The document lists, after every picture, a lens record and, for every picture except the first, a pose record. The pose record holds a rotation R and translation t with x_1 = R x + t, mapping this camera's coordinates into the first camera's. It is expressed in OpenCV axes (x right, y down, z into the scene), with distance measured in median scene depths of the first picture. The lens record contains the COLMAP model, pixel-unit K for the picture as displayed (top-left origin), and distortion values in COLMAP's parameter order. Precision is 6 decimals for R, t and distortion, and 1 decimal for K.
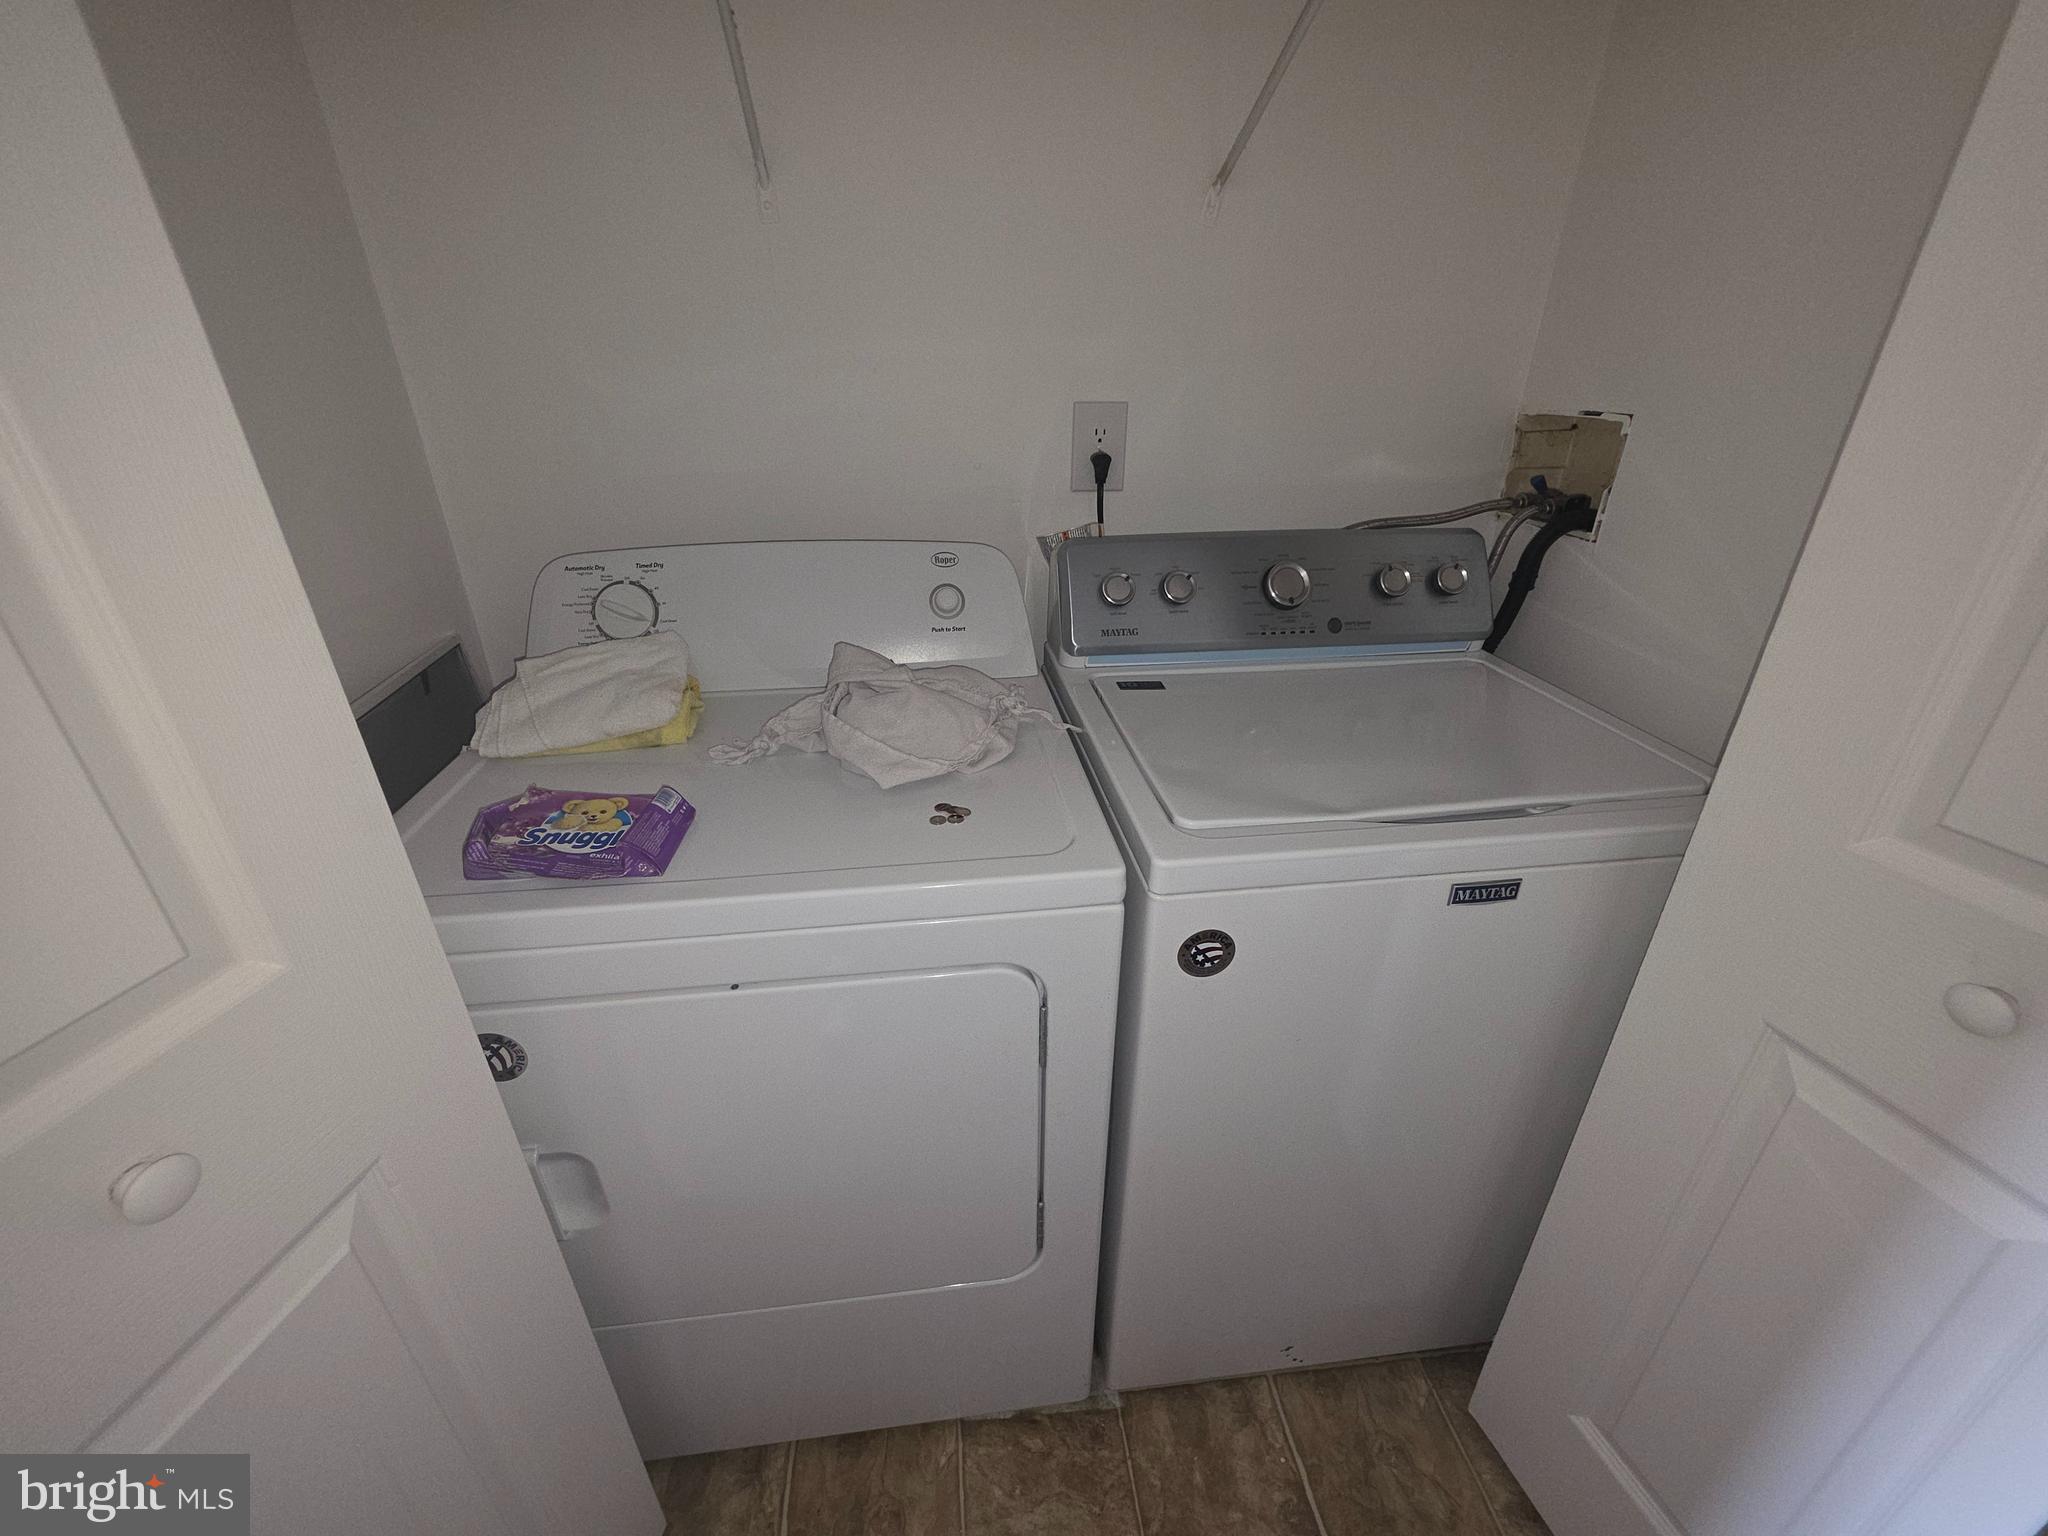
lens RADIAL K [[823.0, 0, 1018.2], [0, 823.0, 766.0], [0, 0, 1]] dist [0.000029, -0.000049]
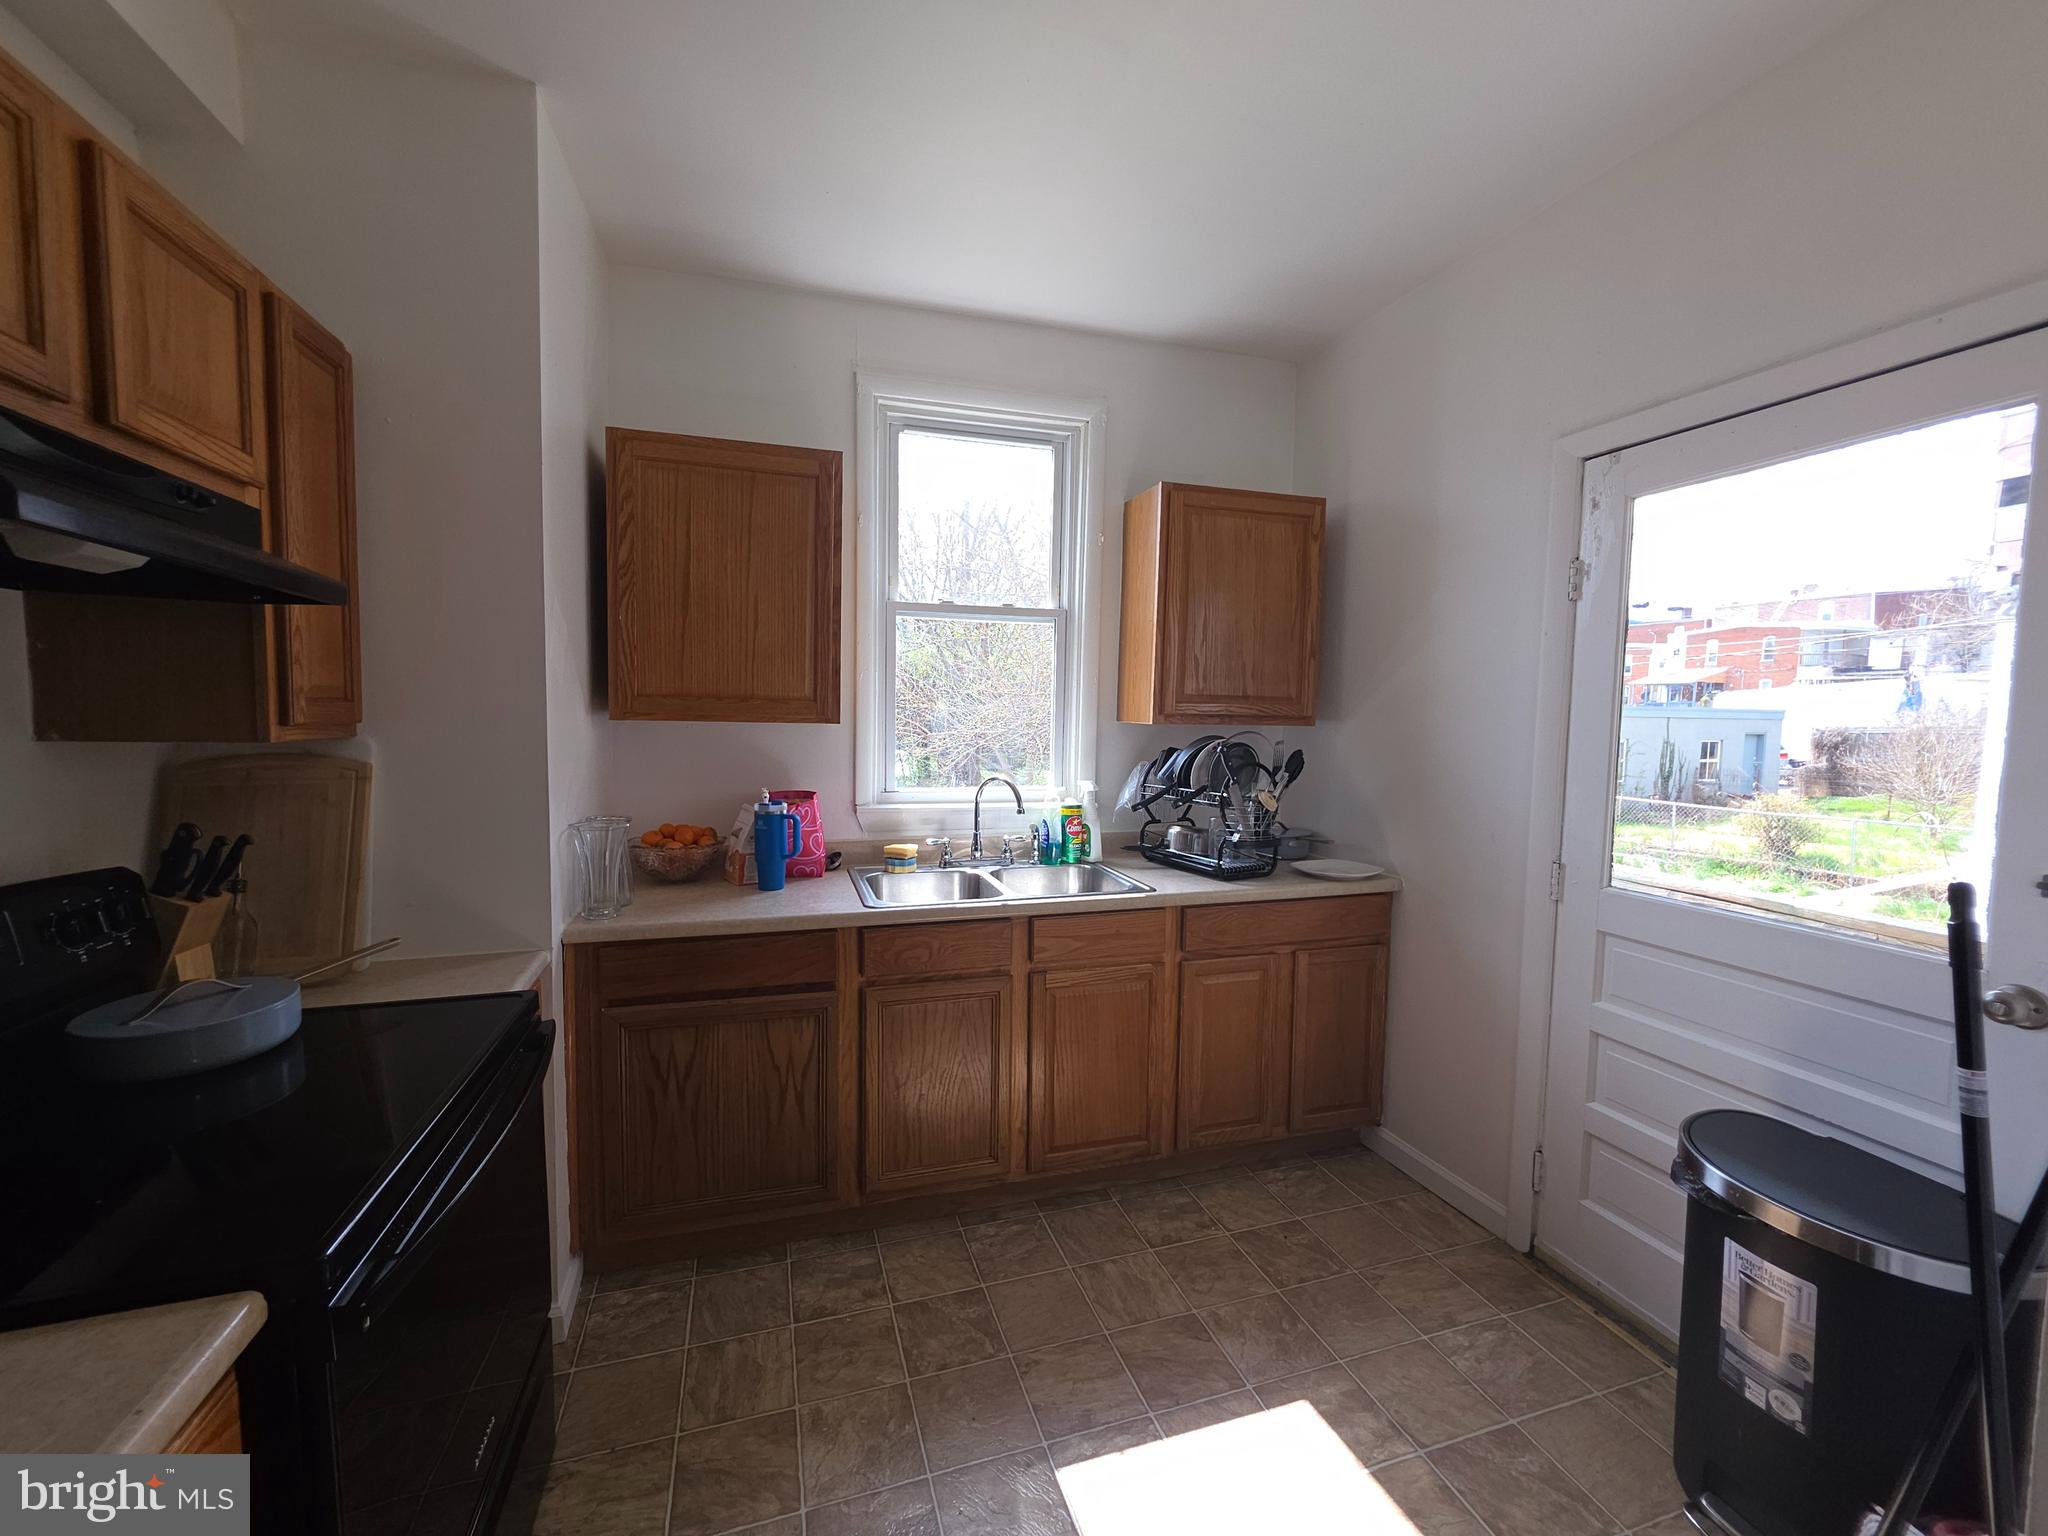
lens RADIAL K [[823.0, 0, 1011.9], [0, 823.0, 766.8], [0, 0, 1]] dist [0.000029, -0.000049]
pose [[0.188687, 0.077080, -0.979008, 2.076988], [-0.447696, 0.894045, -0.015895, -0.333042], [0.874051, 0.441297, 0.203203, 0.452734]]
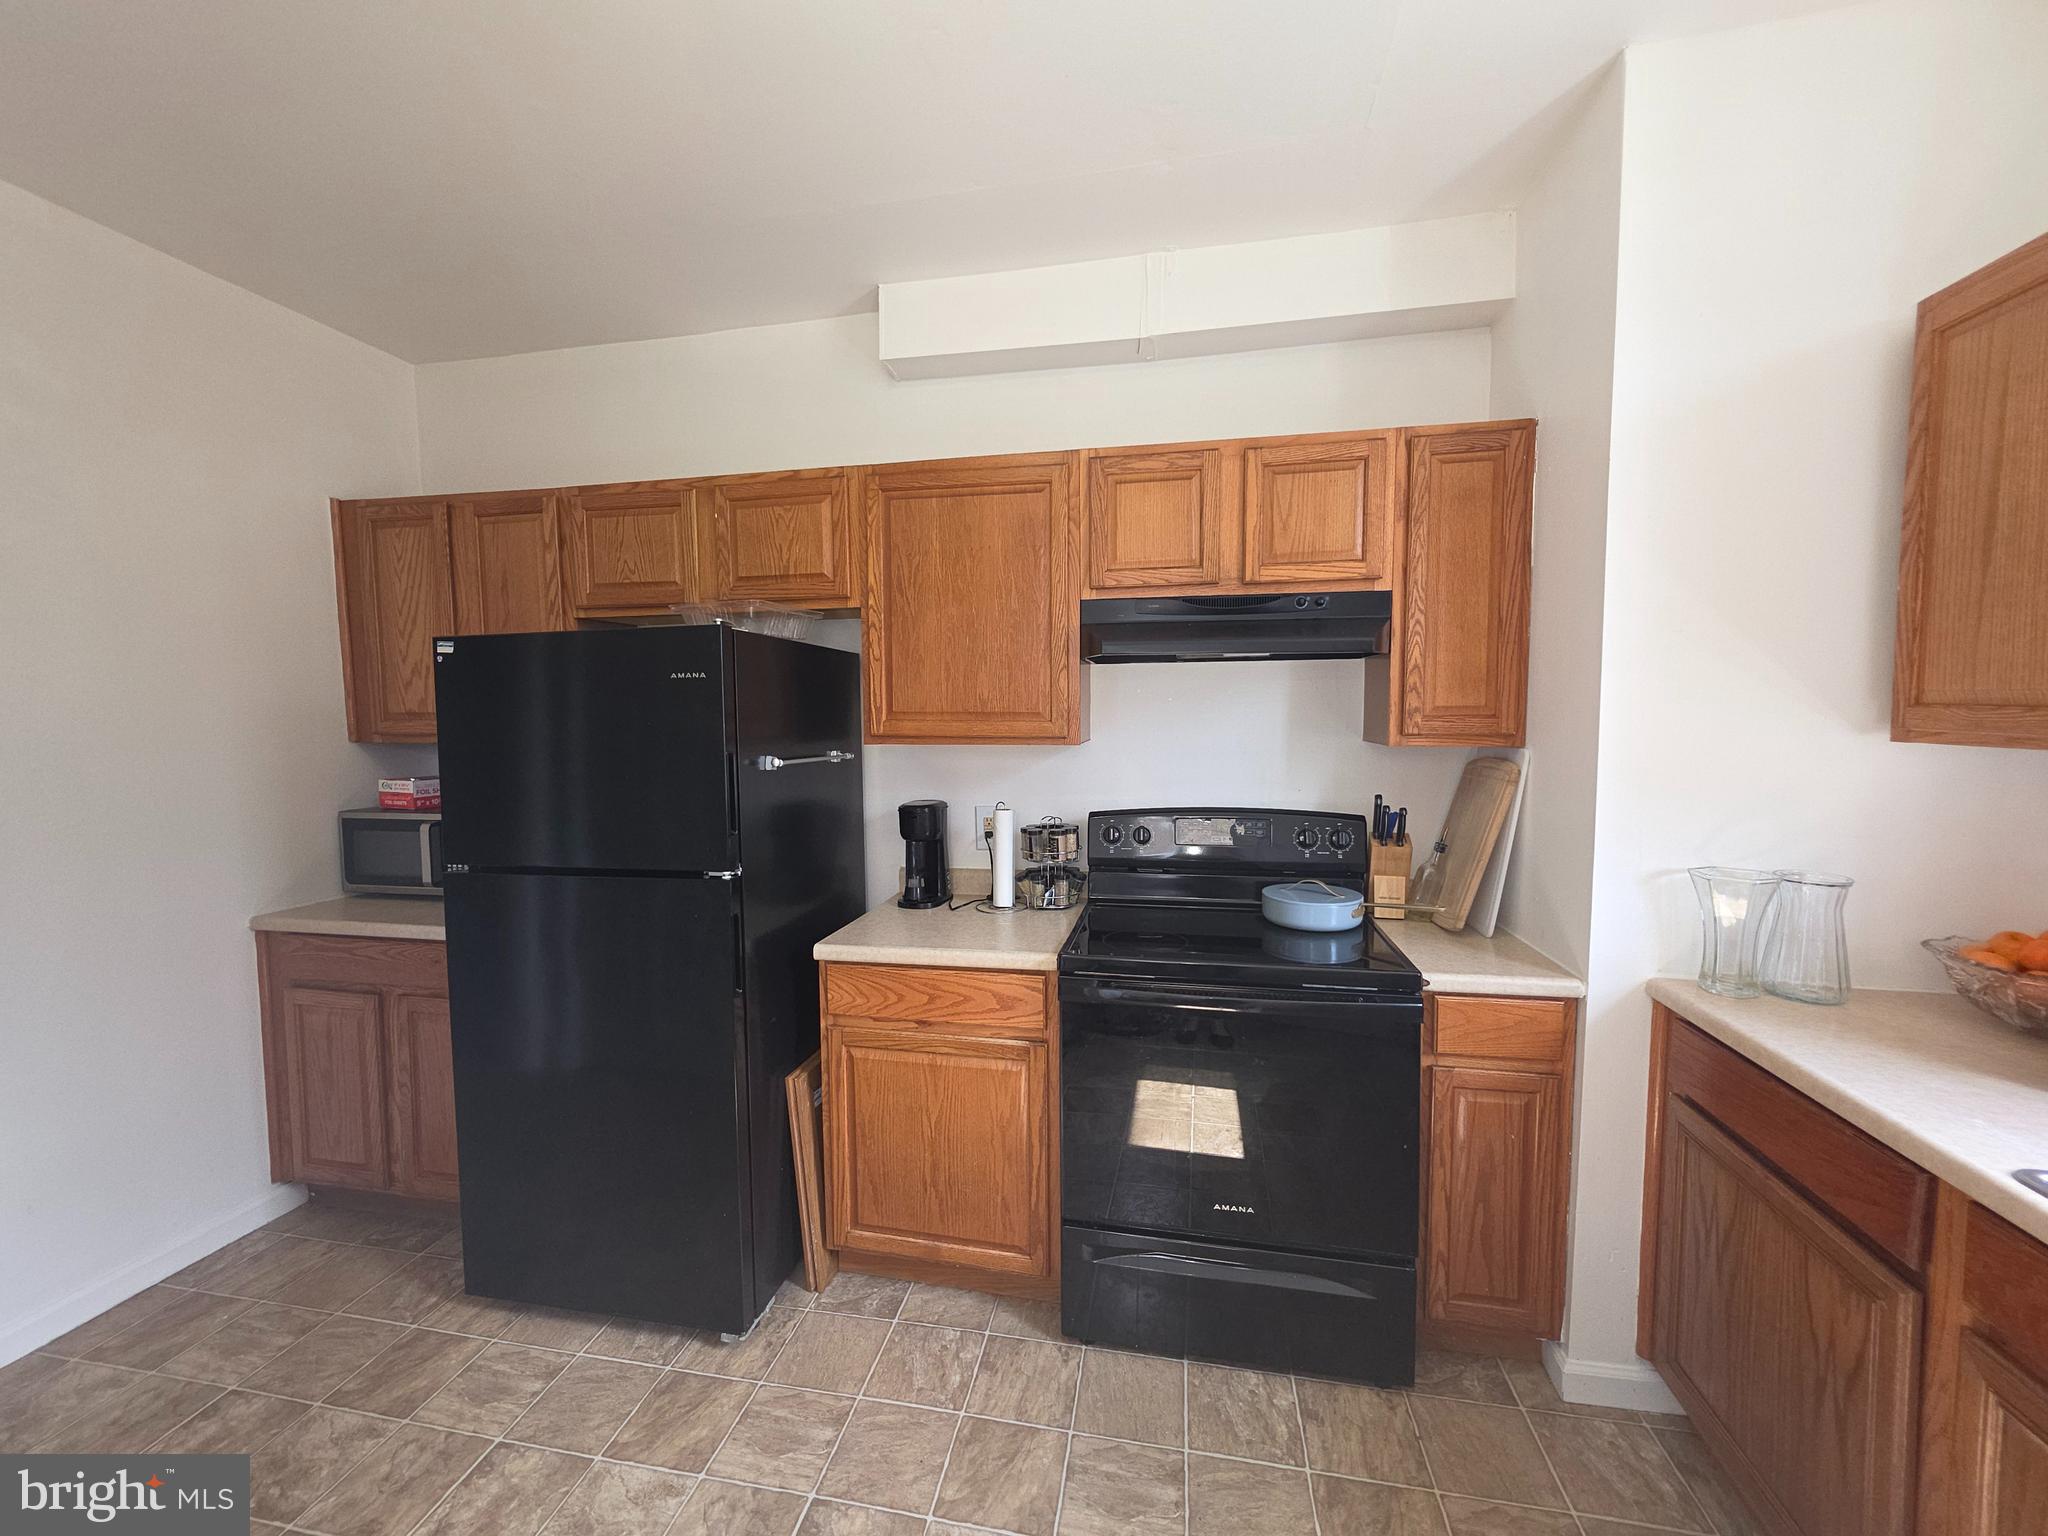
lens RADIAL K [[823.0, 0, 1009.4], [0, 823.0, 765.9], [0, 0, 1]] dist [0.000029, -0.000049]
pose [[-0.952084, -0.010351, 0.305663, 0.872628], [0.144682, 0.865279, 0.479957, -0.861691], [-0.269451, 0.501183, -0.822321, 1.495023]]
